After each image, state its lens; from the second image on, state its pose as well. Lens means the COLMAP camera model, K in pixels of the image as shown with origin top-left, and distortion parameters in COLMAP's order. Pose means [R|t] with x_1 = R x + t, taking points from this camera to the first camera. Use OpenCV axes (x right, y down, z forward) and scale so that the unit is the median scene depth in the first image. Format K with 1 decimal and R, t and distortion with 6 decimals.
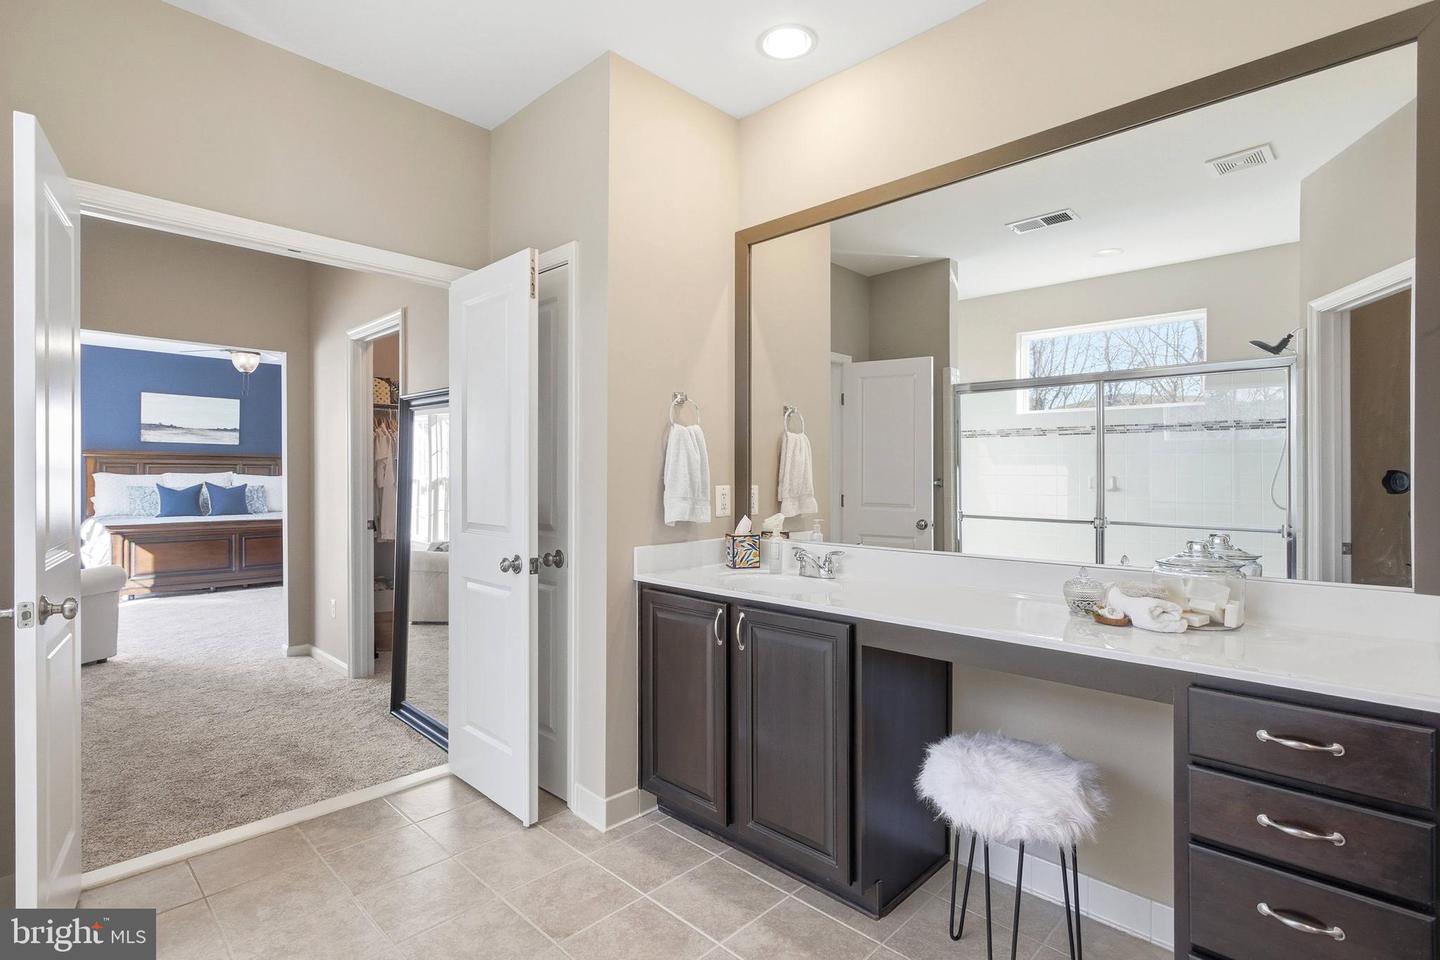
lens RADIAL K [[700.8, 0, 720.0], [0, 700.8, 480.0], [0, 0, 1]] dist [-0.004399, -0.000611]
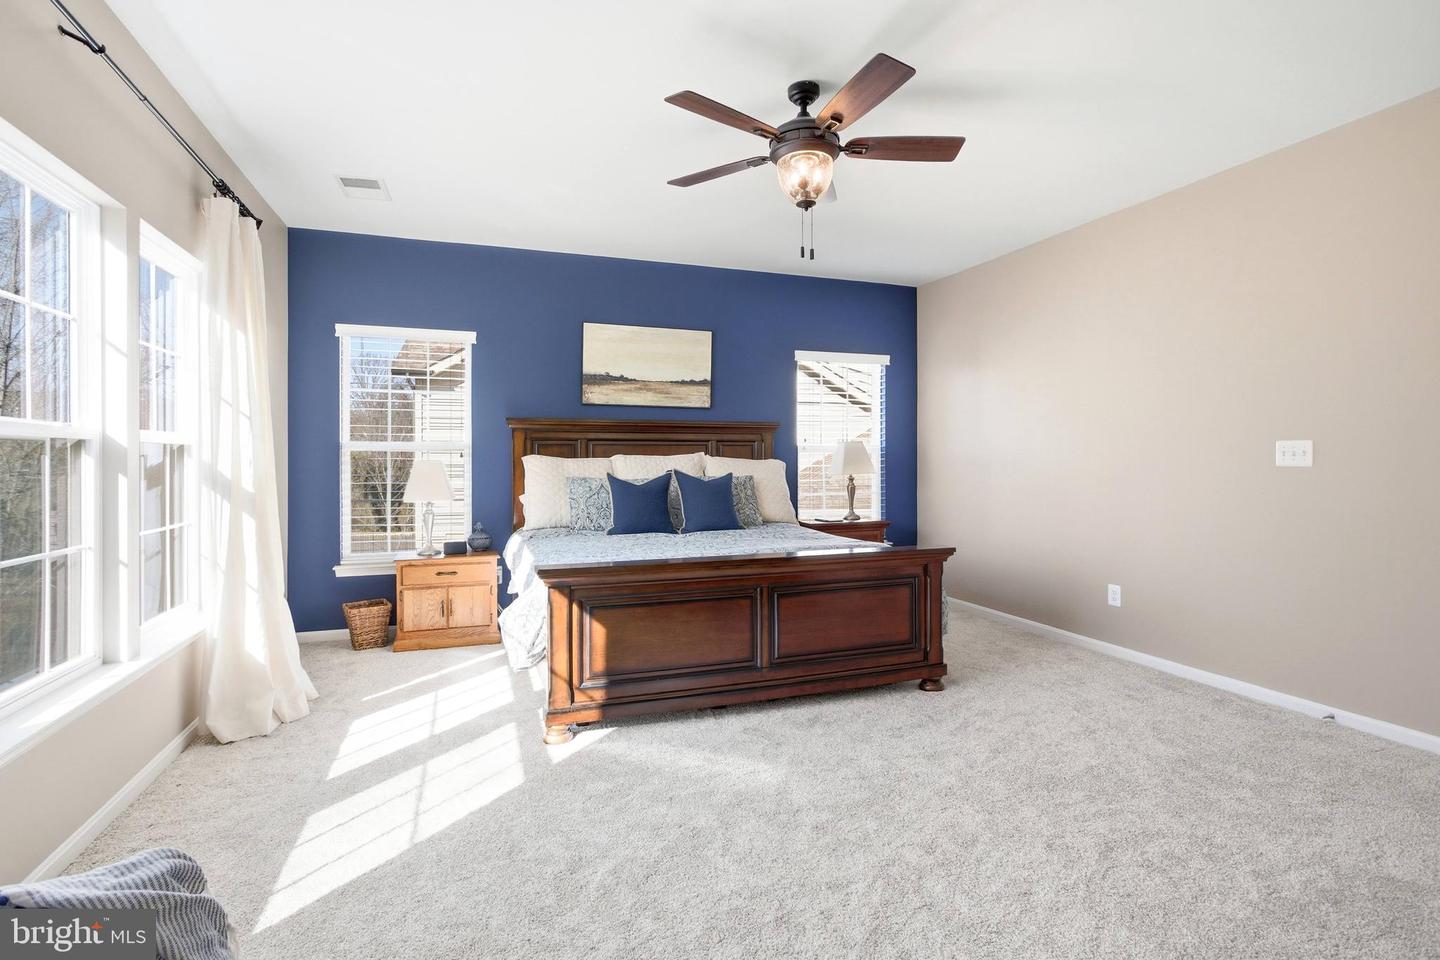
lens RADIAL K [[700.8, 0, 720.0], [0, 700.8, 480.0], [0, 0, 1]] dist [-0.004399, -0.000611]
pose [[0.891417, 0.008729, -0.453099, -0.446303], [0.004183, 0.999613, 0.027487, -0.004572], [0.453164, -0.026397, 0.891036, 0.509398]]
